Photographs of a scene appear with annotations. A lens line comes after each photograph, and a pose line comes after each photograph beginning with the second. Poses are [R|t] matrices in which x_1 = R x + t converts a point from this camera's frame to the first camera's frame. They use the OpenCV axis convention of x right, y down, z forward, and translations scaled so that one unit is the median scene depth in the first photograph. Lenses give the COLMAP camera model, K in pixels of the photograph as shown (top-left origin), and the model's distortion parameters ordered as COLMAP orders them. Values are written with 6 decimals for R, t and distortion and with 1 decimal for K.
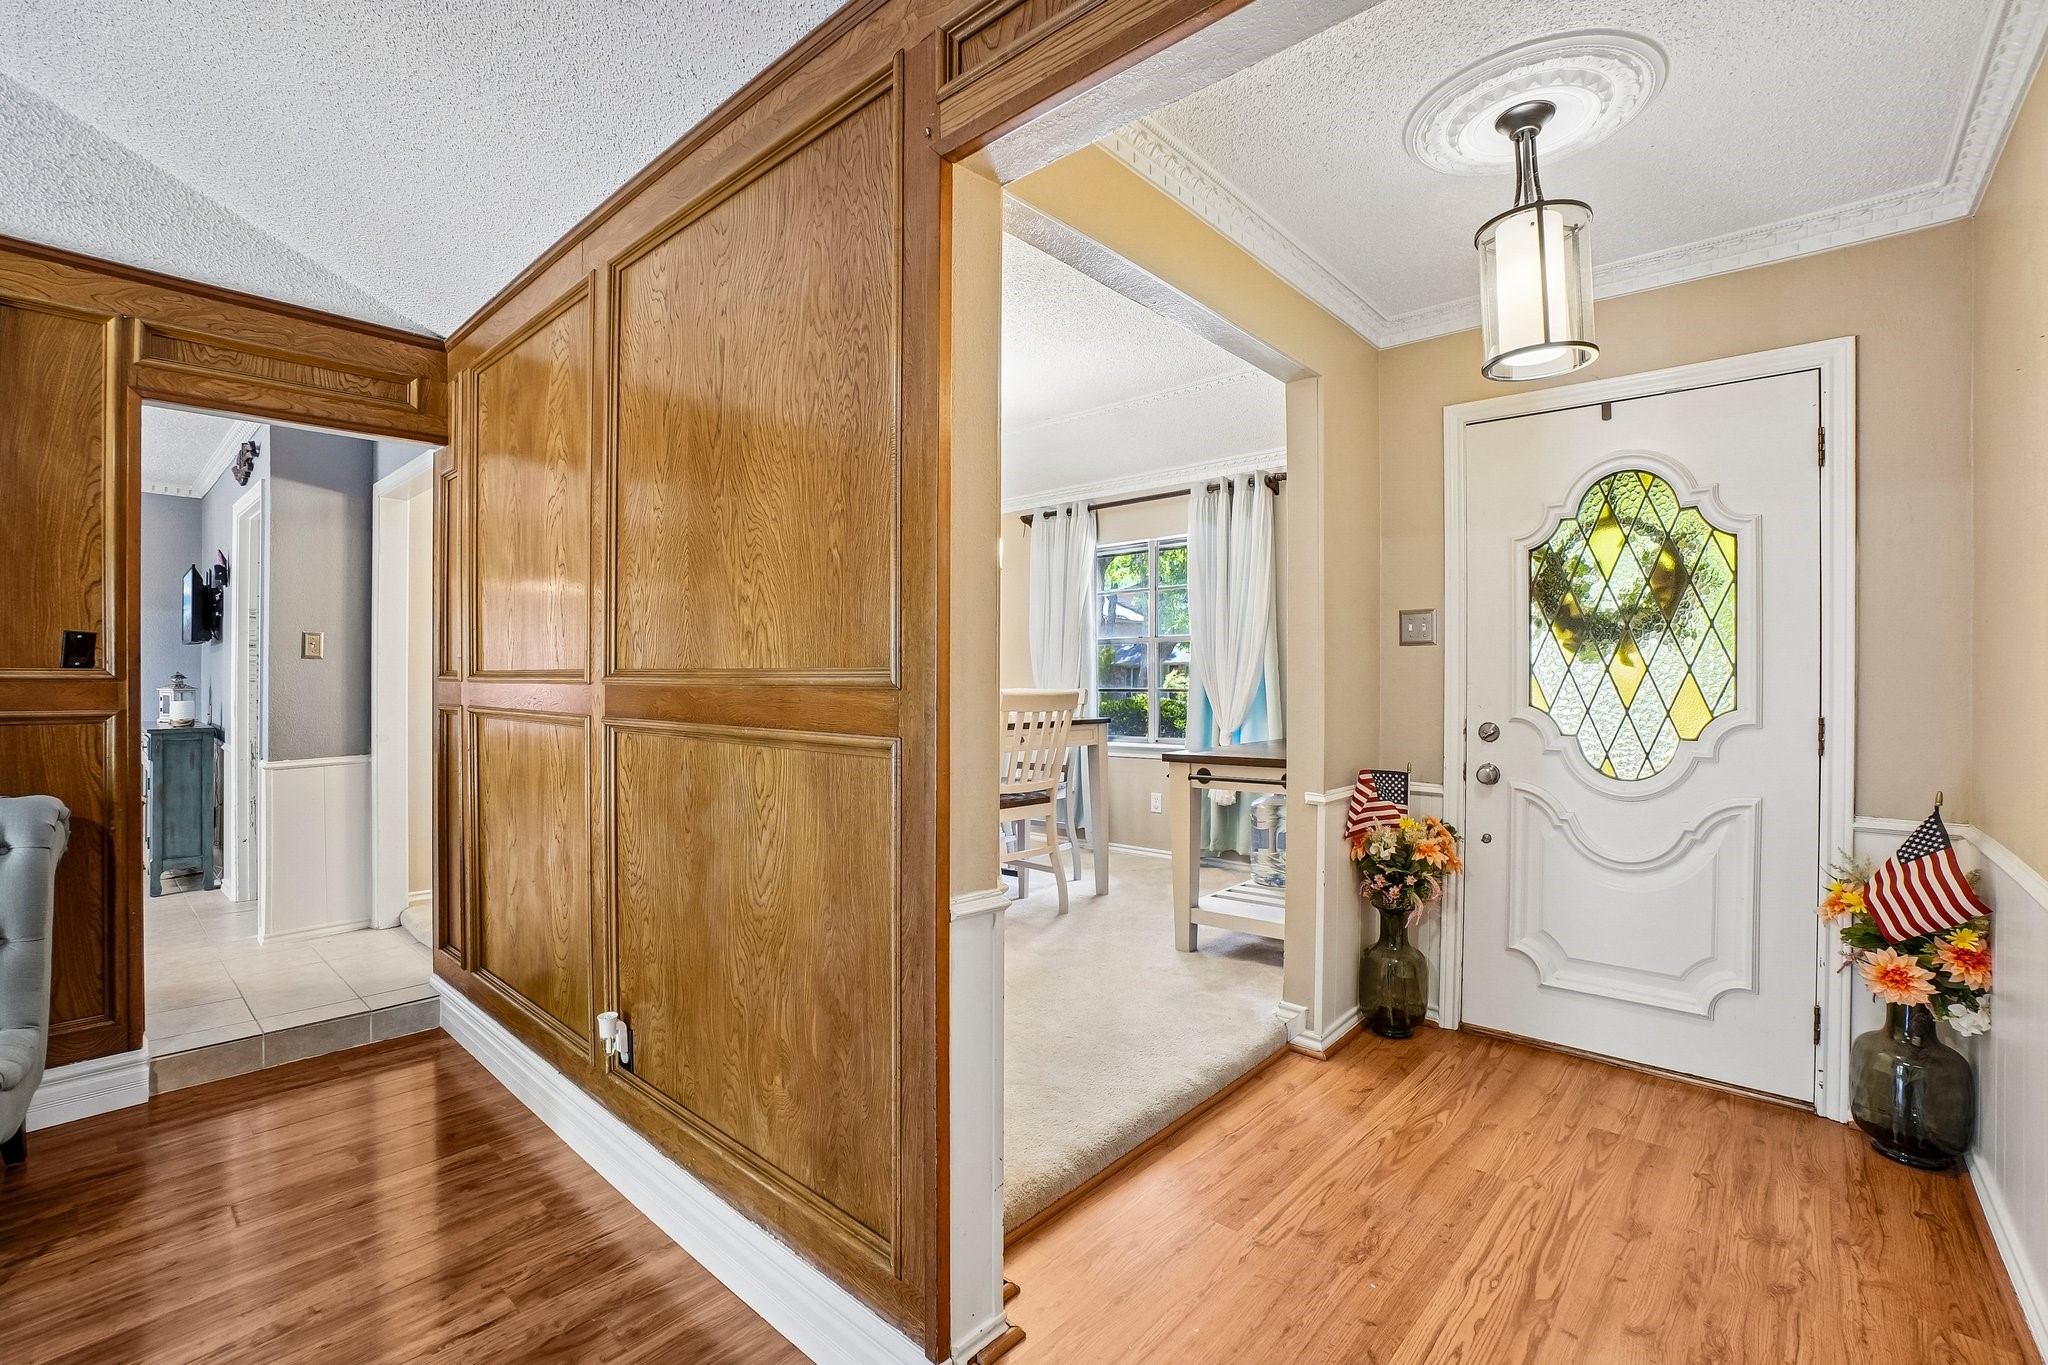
lens RADIAL K [[914.9, 0, 1021.8], [0, 914.9, 680.1], [0, 0, 1]] dist [-0.056339, 0.015350]
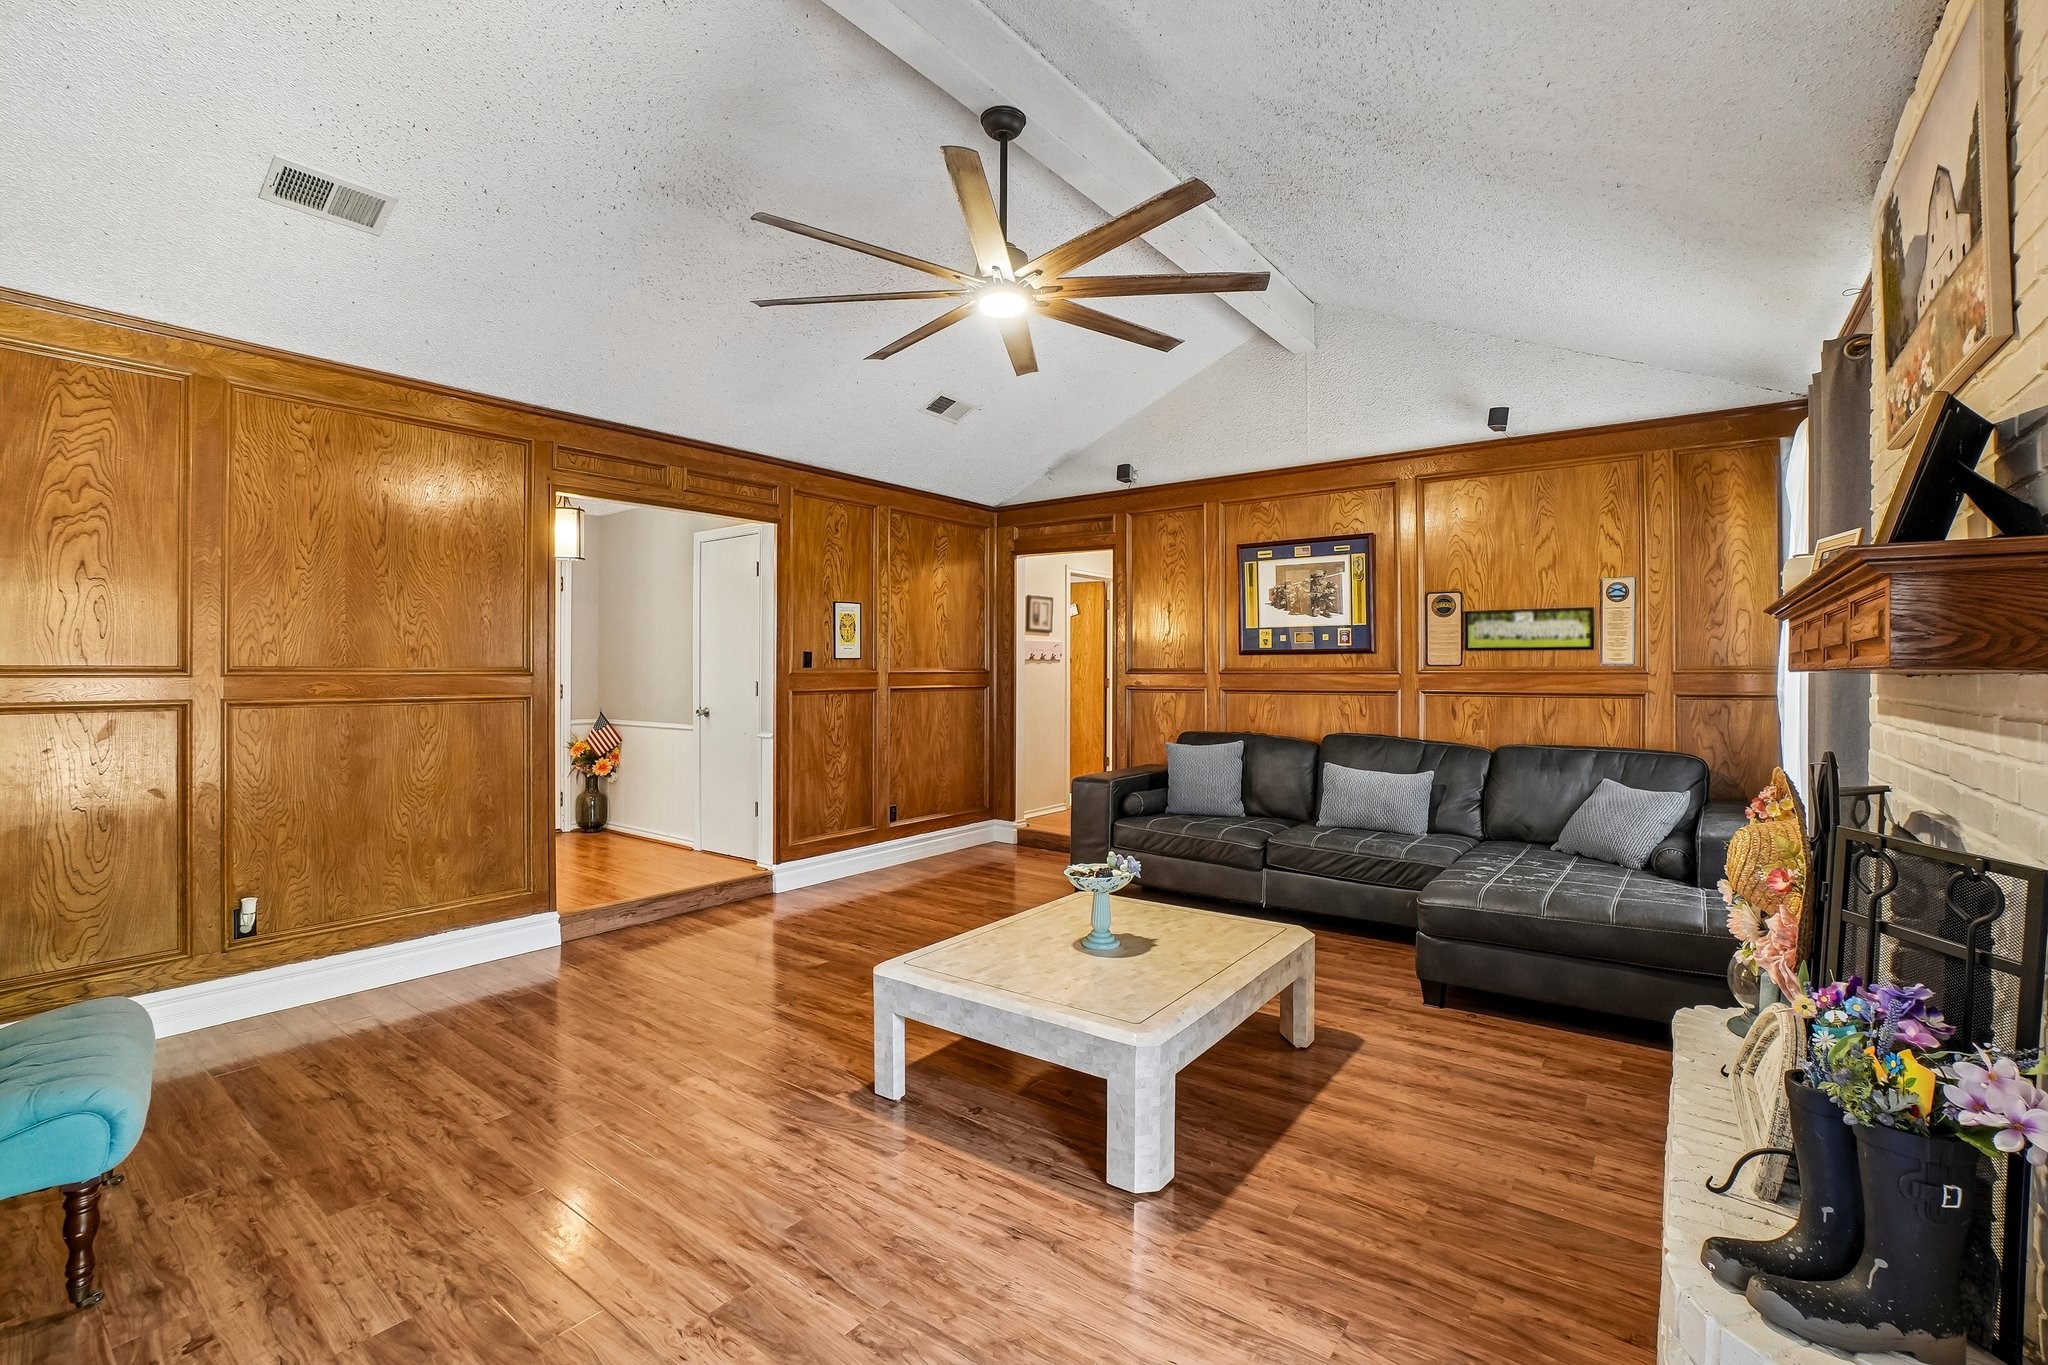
lens RADIAL K [[914.9, 0, 985.6], [0, 914.9, 669.7], [0, 0, 1]] dist [-0.056339, 0.015350]
pose [[-0.068608, -0.001926, 0.997642, -1.750590], [0.000381, 0.999998, 0.001957, -0.007390], [-0.997644, 0.000514, -0.068607, -0.102727]]
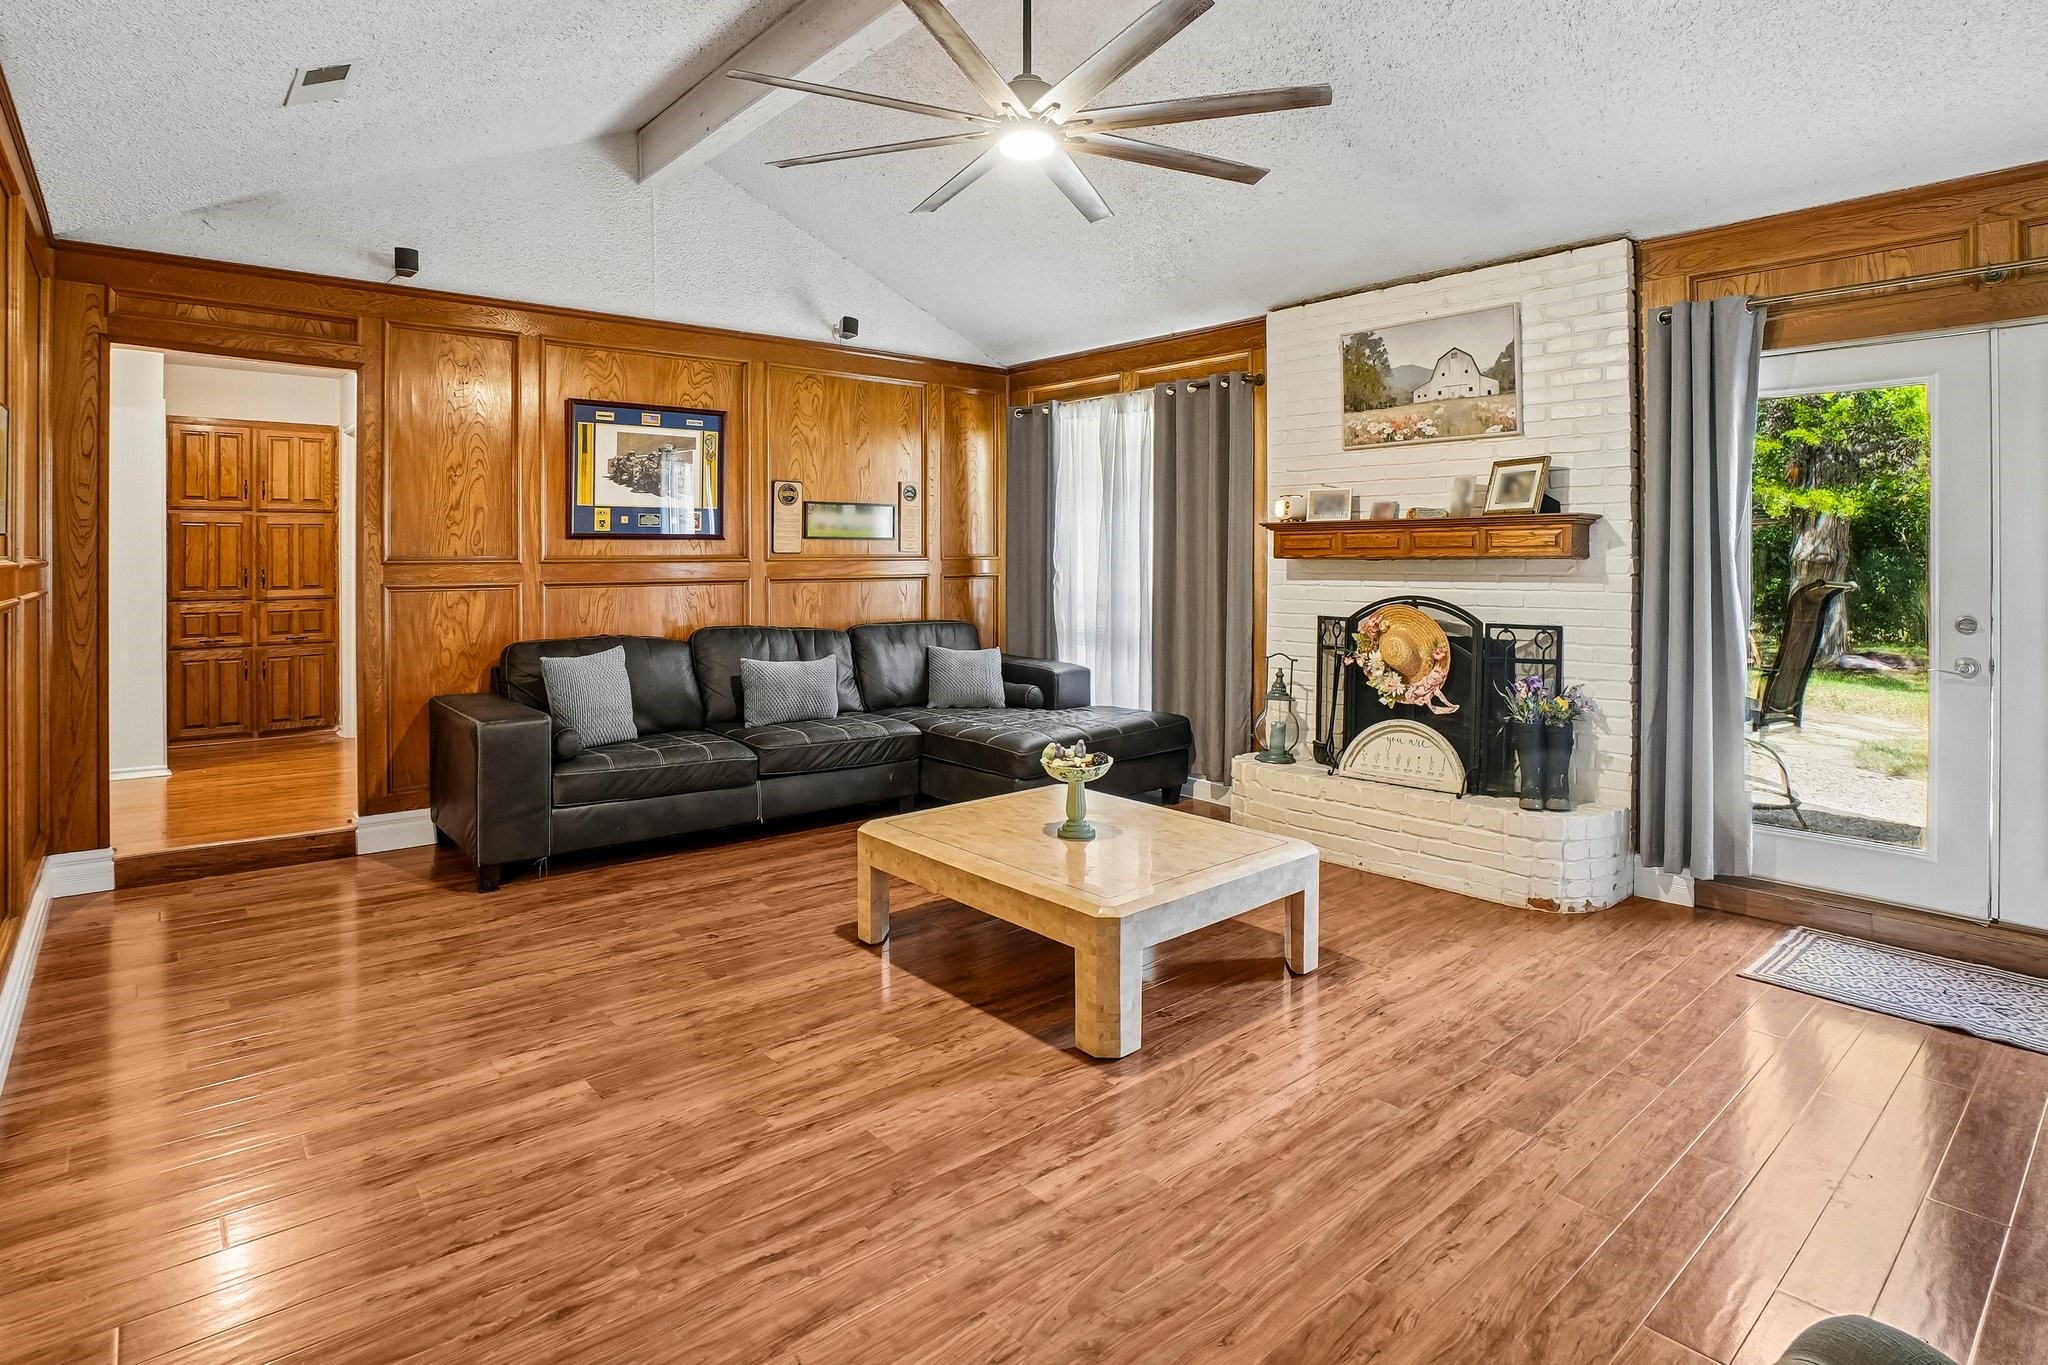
lens RADIAL K [[1084.1, 0, 1022.5], [0, 1084.1, 550.0], [0, 0, 1]] dist [-0.049971, 0.010580]
pose [[-0.993129, -0.000928, 0.117018, -0.722027], [-0.001112, 0.999998, -0.001505, -0.015026], [-0.117016, -0.001625, -0.993129, 1.022289]]
